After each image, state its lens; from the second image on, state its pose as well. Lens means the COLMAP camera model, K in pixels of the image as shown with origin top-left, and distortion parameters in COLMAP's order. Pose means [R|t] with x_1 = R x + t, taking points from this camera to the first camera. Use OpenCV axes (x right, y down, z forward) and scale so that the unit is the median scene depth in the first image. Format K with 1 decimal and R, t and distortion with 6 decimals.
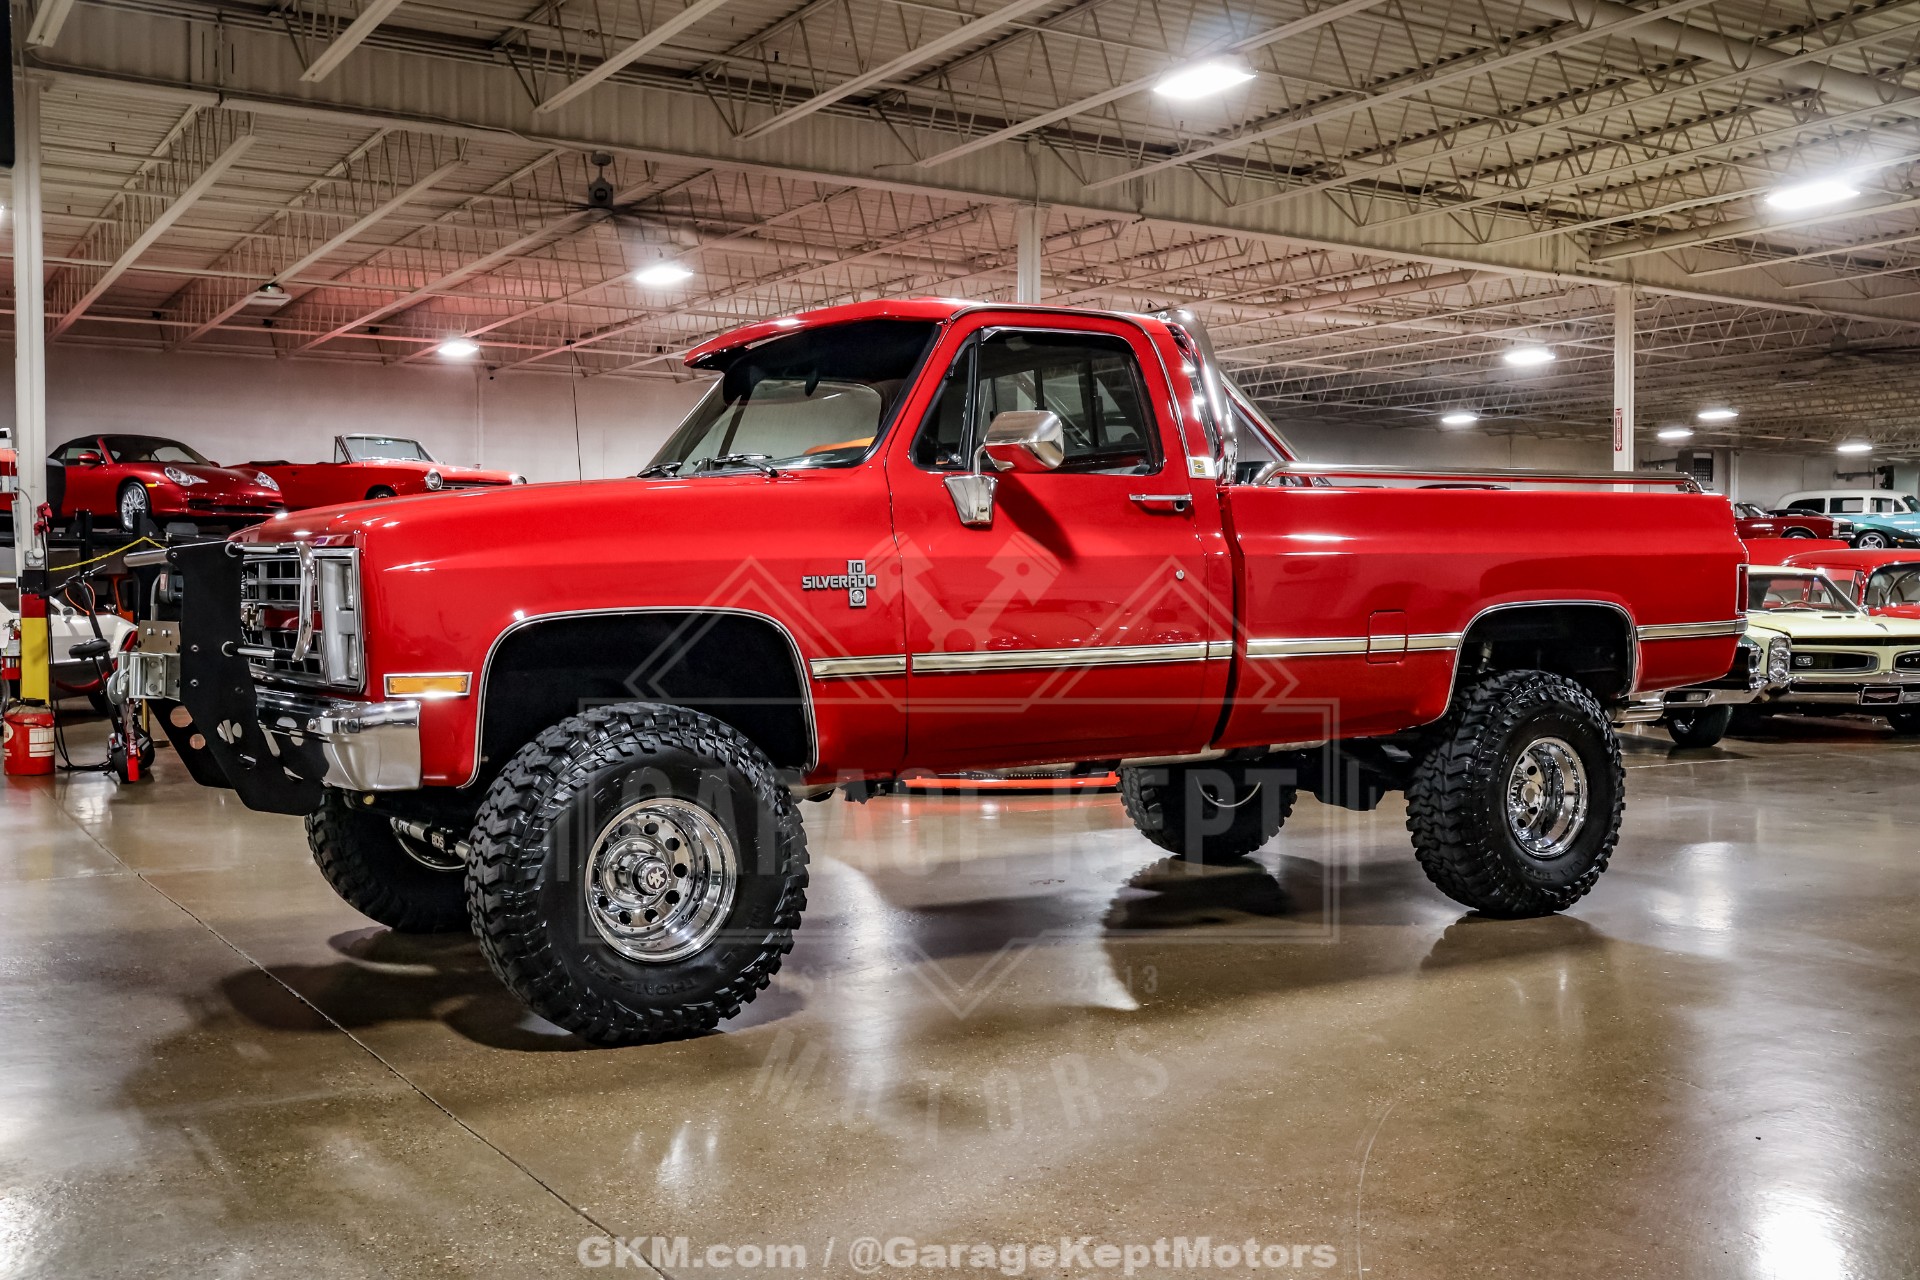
lens RADIAL K [[1878.0, 0, 940.2], [0, 1878.0, 643.4], [0, 0, 1]] dist [-0.095802, 0.204205]
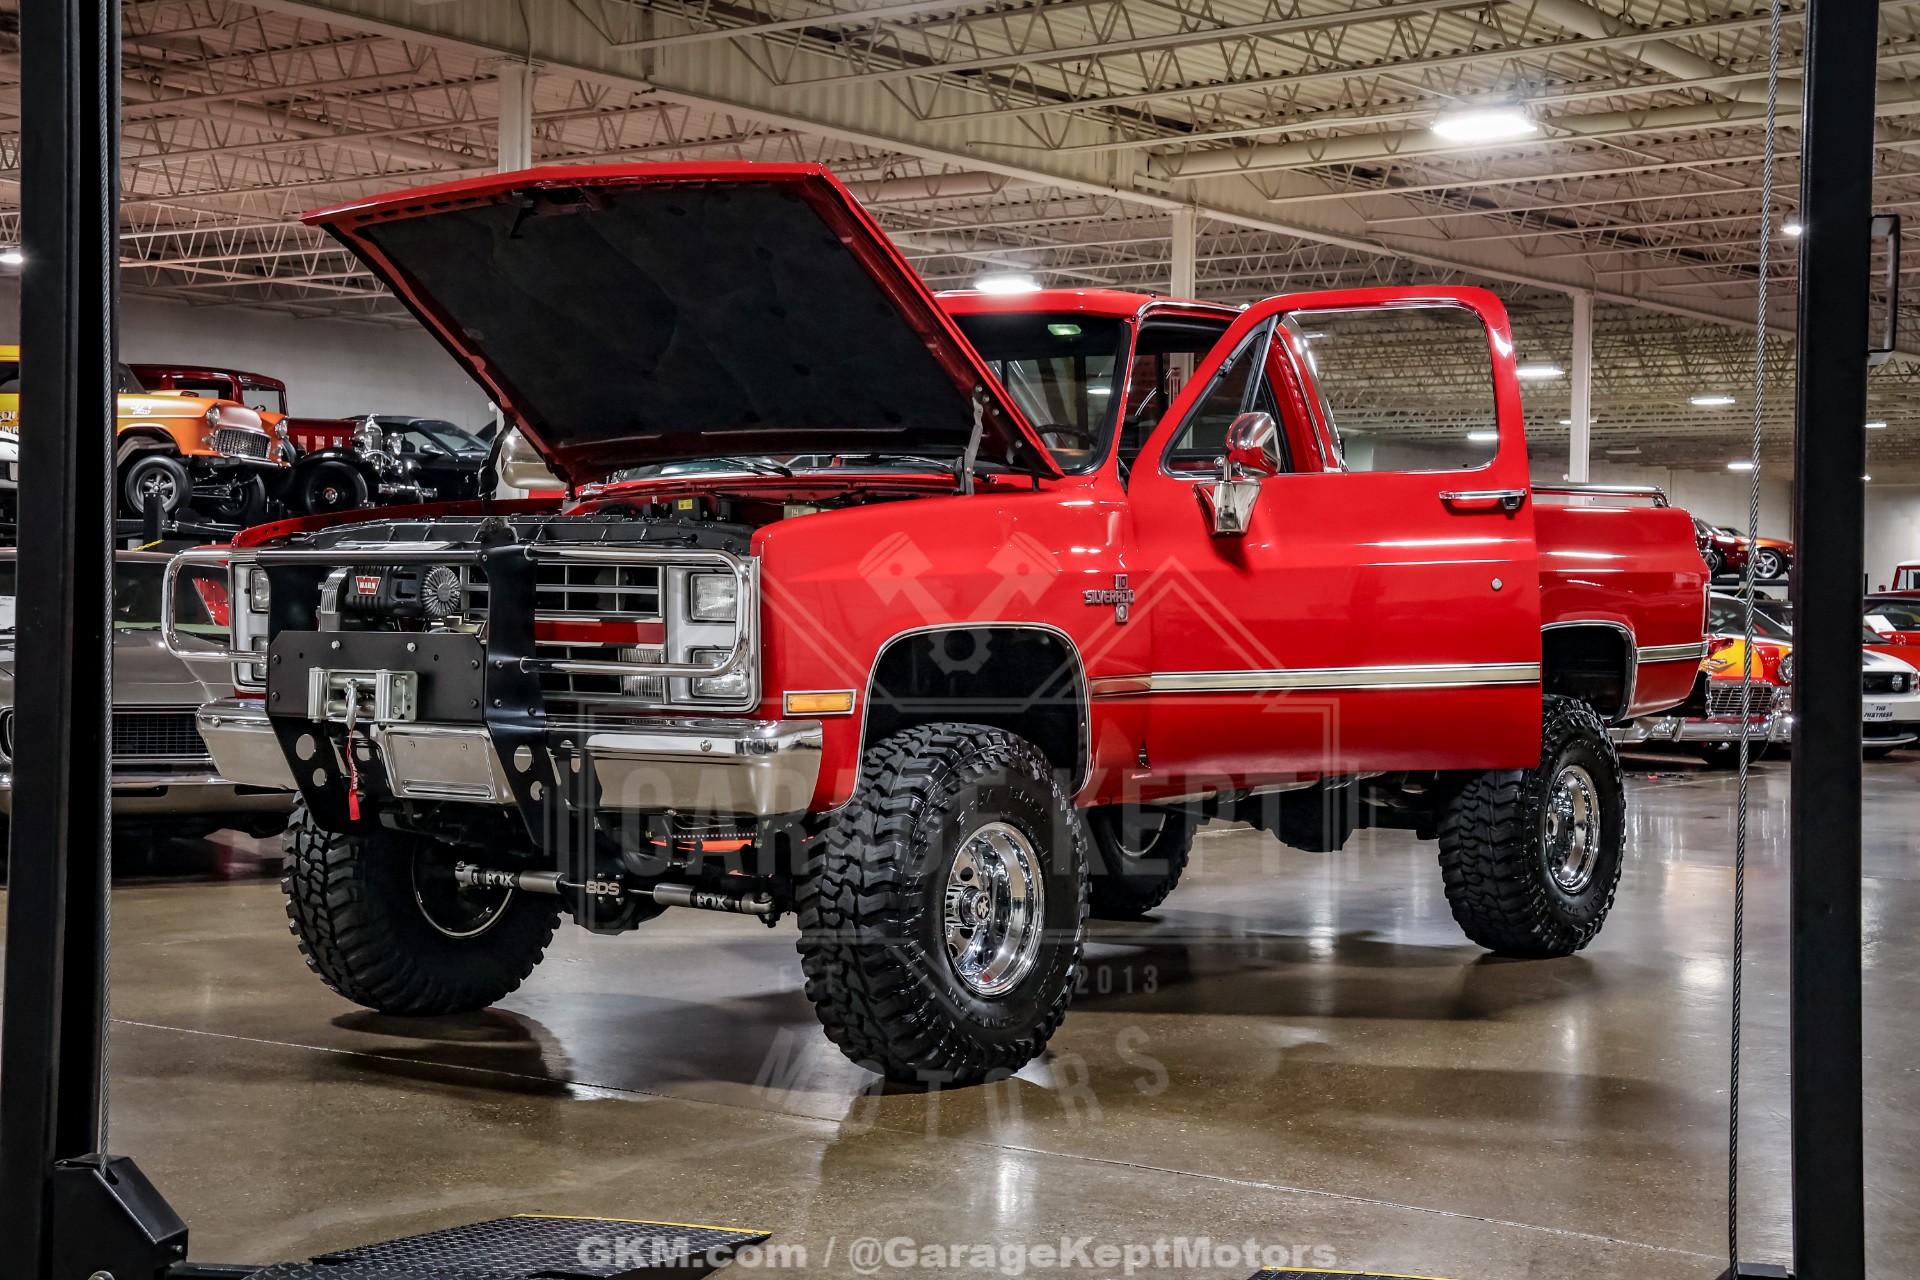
lens RADIAL K [[2923.7, 0, 960.0], [0, 2923.7, 640.0], [0, 0, 1]] dist [0.157205, 0.023380]
pose [[0.926746, 0.005832, 0.375644, -0.649768], [-0.001023, 0.999915, -0.013002, 0.008346], [-0.375688, 0.011665, 0.926673, -0.336120]]
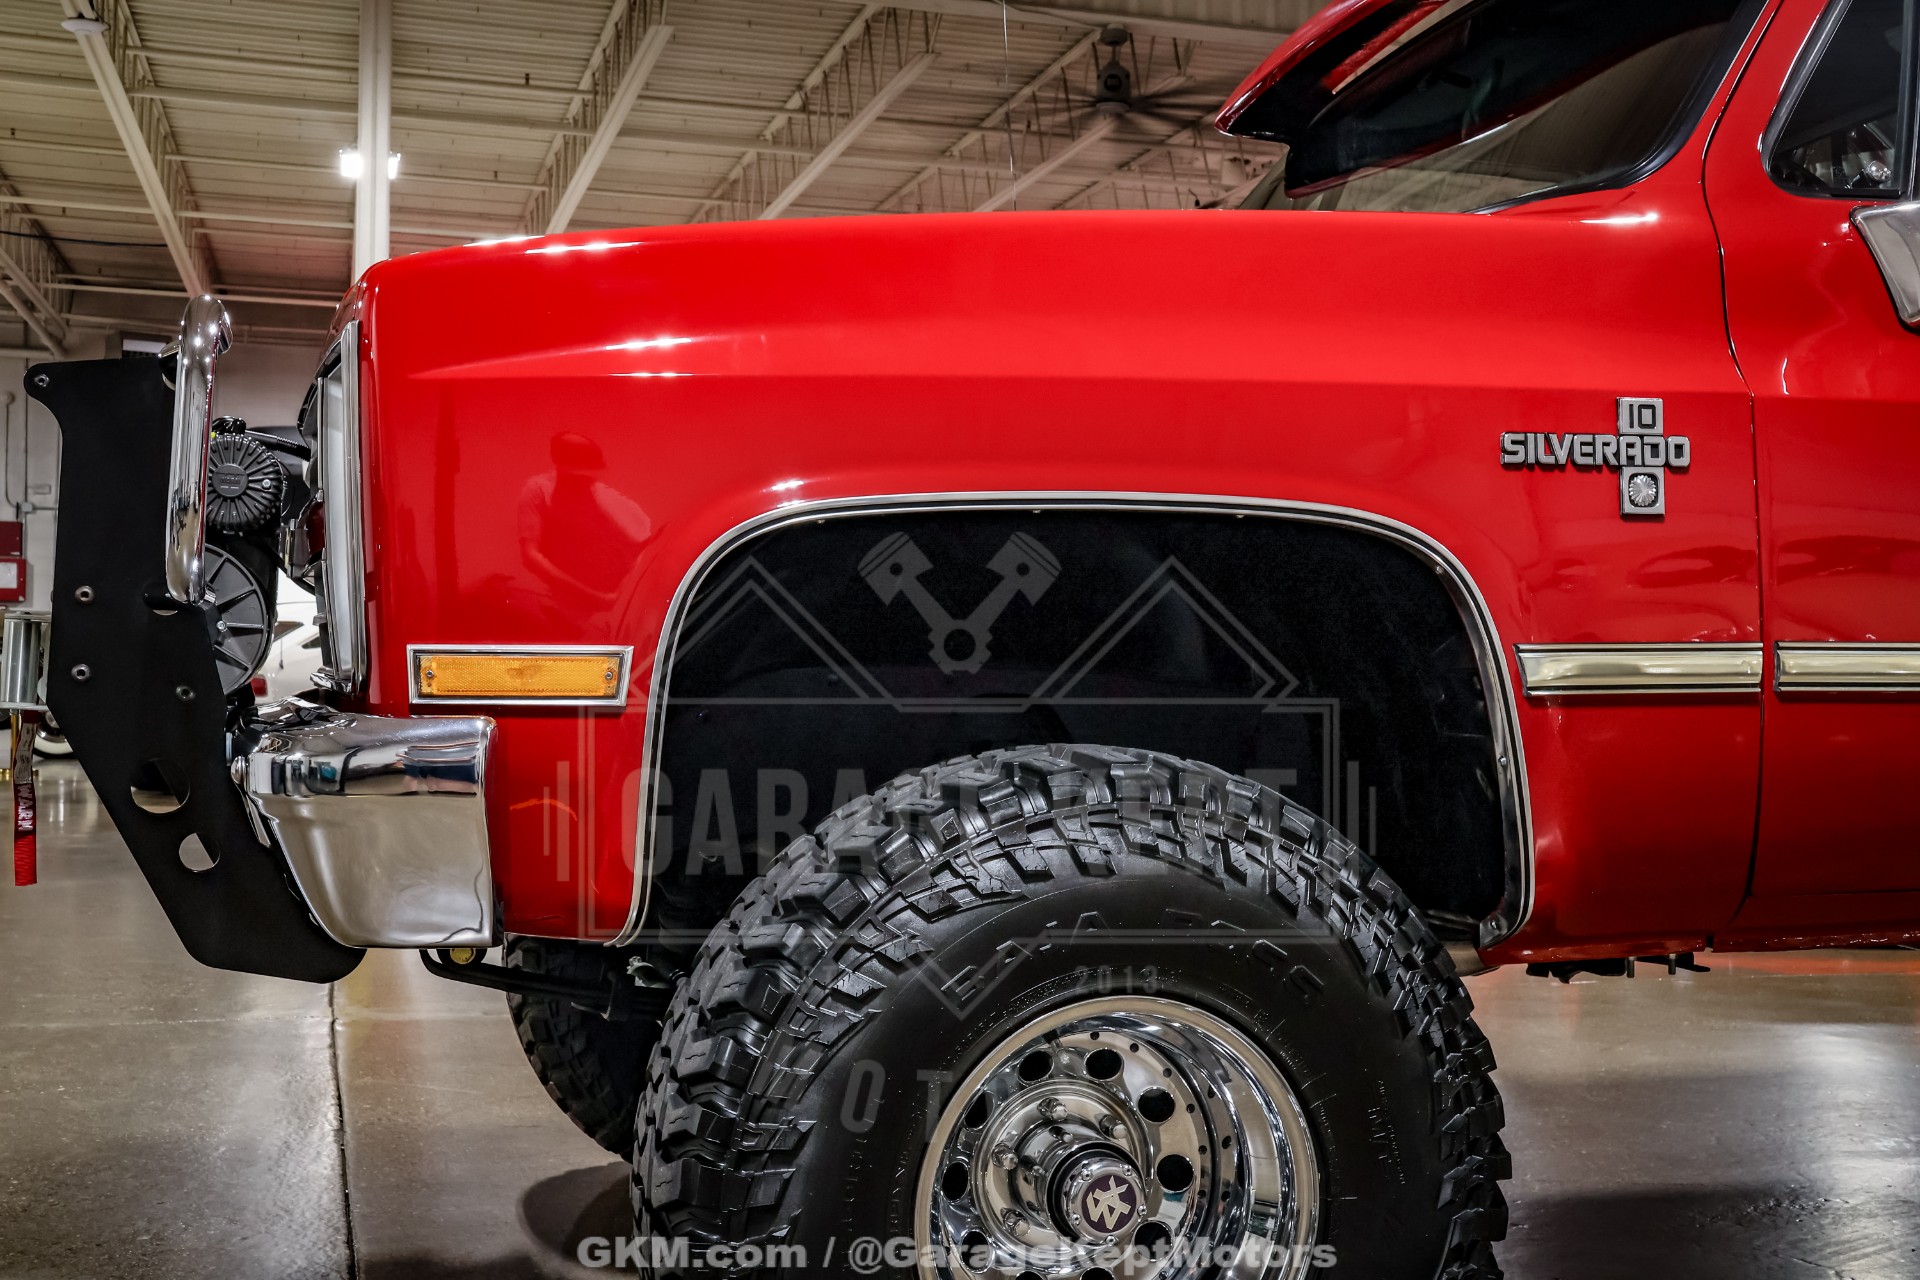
lens RADIAL K [[2258.8, 0, 960.0], [0, 2258.8, 640.0], [0, 0, 1]] dist [-0.026457, -0.004279]
pose [[0.968510, 0.015125, -0.248514, -0.061594], [-0.023906, 0.999191, -0.032355, 0.023618], [0.247824, 0.037277, 0.968088, 0.488895]]
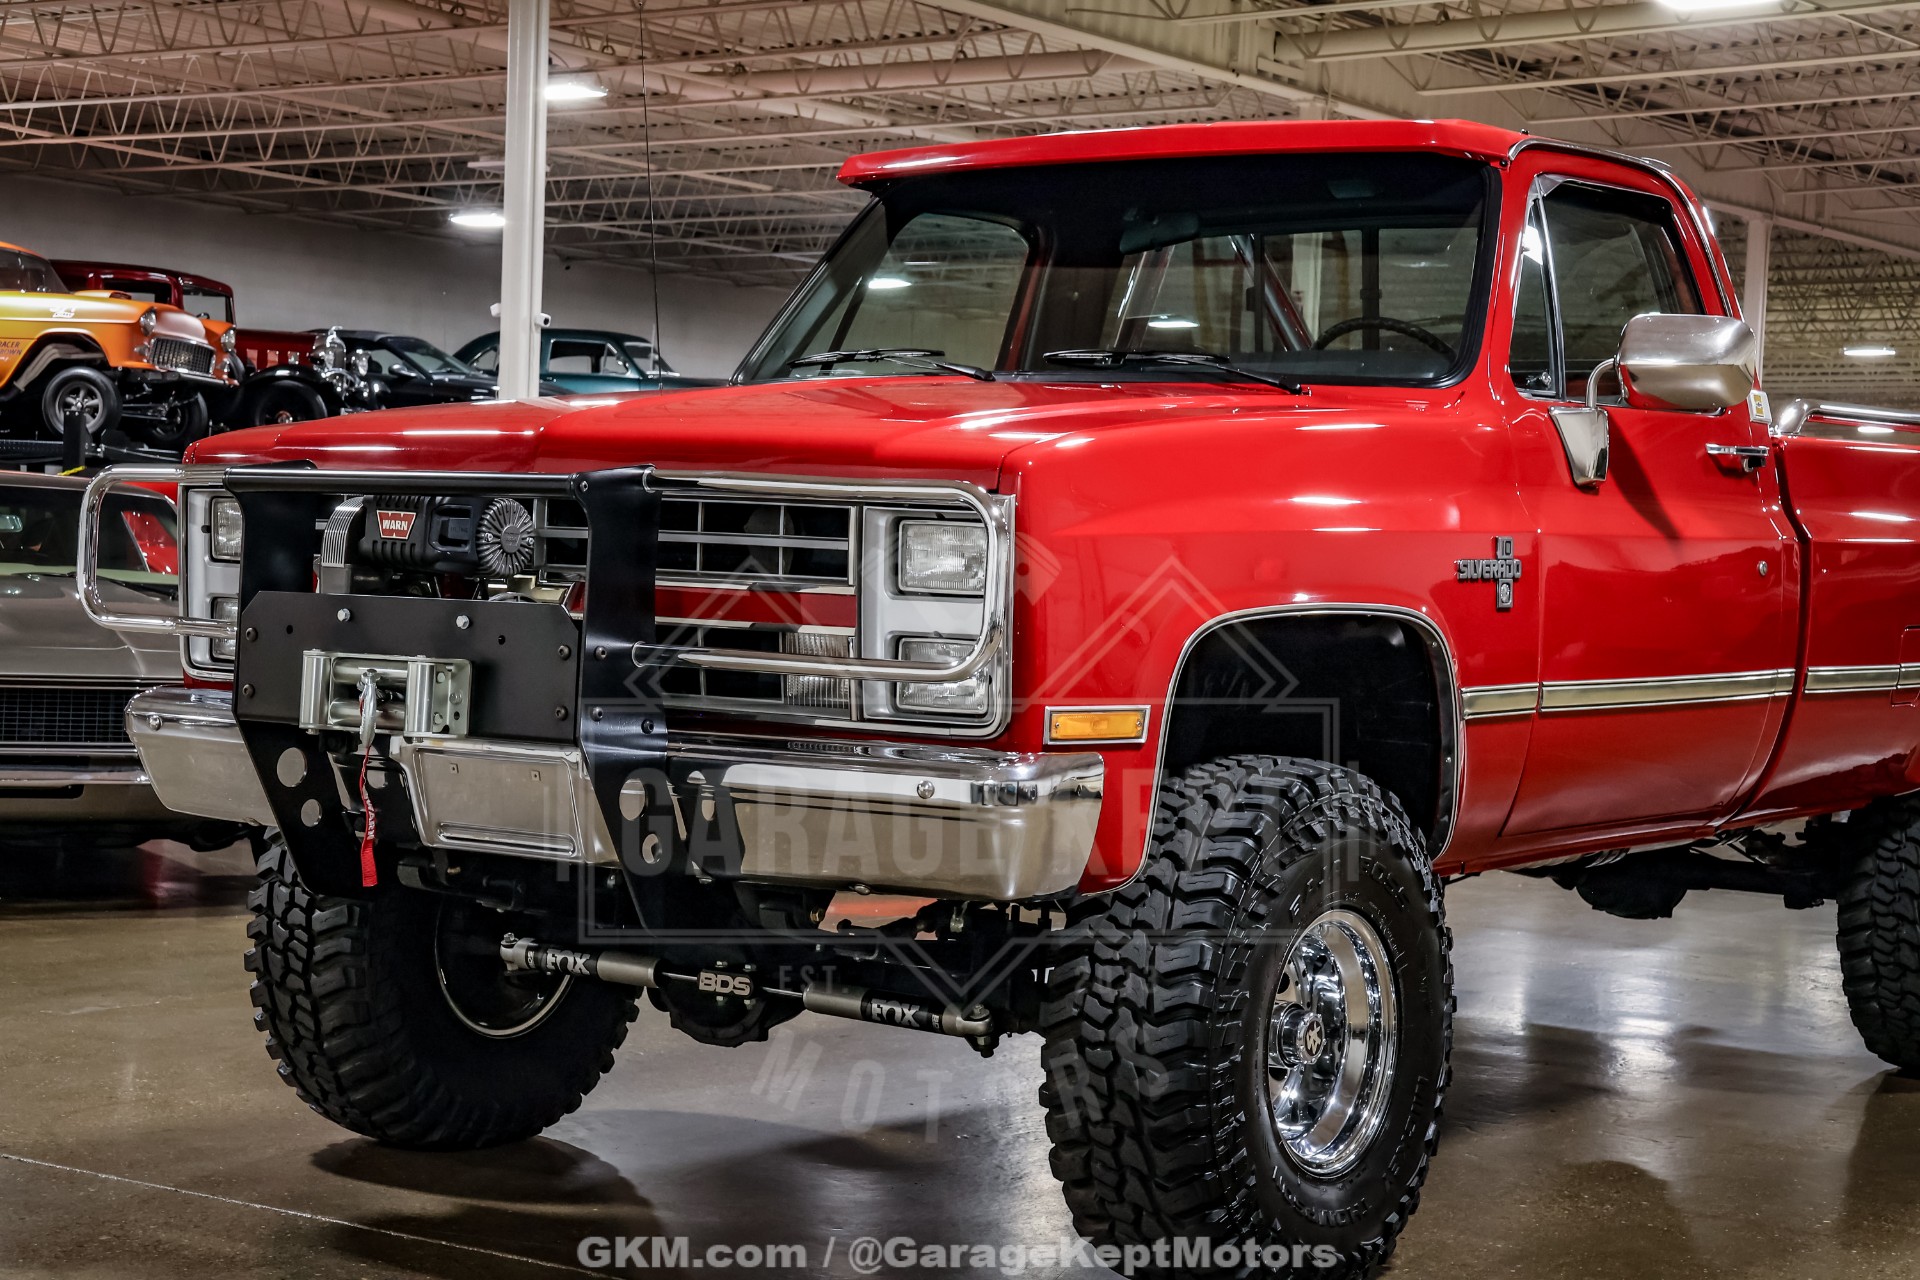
lens RADIAL K [[3185.1, 0, 960.0], [0, 3185.1, 640.0], [0, 0, 1]] dist [0.191631, 0.215081]
pose [[0.925922, 0.024326, 0.376930, -0.600373], [-0.025724, 0.999668, -0.001324, -0.002340], [-0.376837, -0.008470, 0.926241, 0.051640]]
